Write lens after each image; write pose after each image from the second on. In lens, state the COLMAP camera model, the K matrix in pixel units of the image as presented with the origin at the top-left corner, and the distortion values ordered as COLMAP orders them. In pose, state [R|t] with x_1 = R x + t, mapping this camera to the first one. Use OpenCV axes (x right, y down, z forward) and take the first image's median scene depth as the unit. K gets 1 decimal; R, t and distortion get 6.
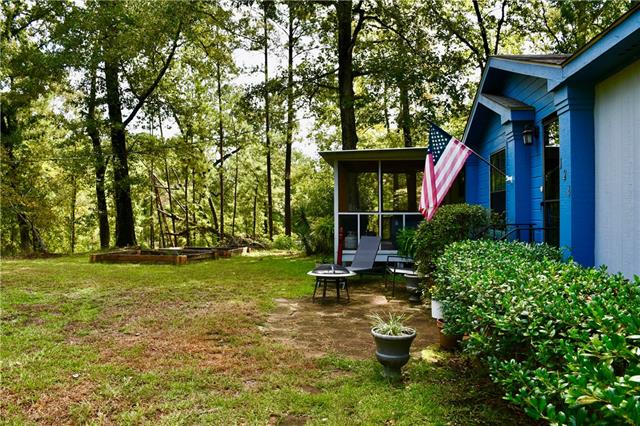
lens RADIAL K [[498.4, 0, 321.3], [0, 498.4, 223.2], [0, 0, 1]] dist [-0.094244, 0.001891]
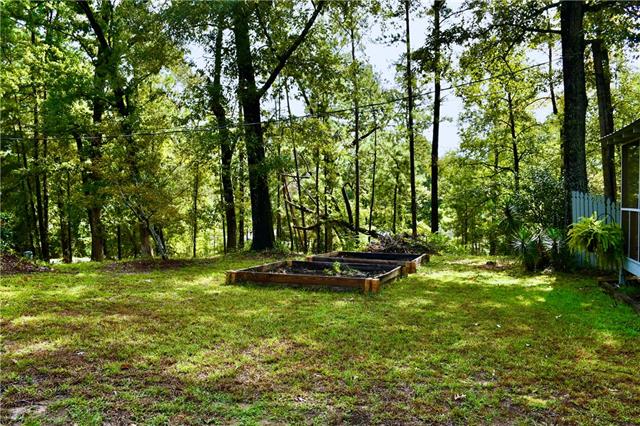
lens RADIAL K [[498.4, 0, 321.3], [0, 498.4, 223.2], [0, 0, 1]] dist [-0.094244, 0.001891]
pose [[0.975770, 0.013176, -0.218403, -0.070004], [-0.009282, 0.999779, 0.018847, -0.004159], [0.218603, -0.016363, 0.975677, 0.130330]]
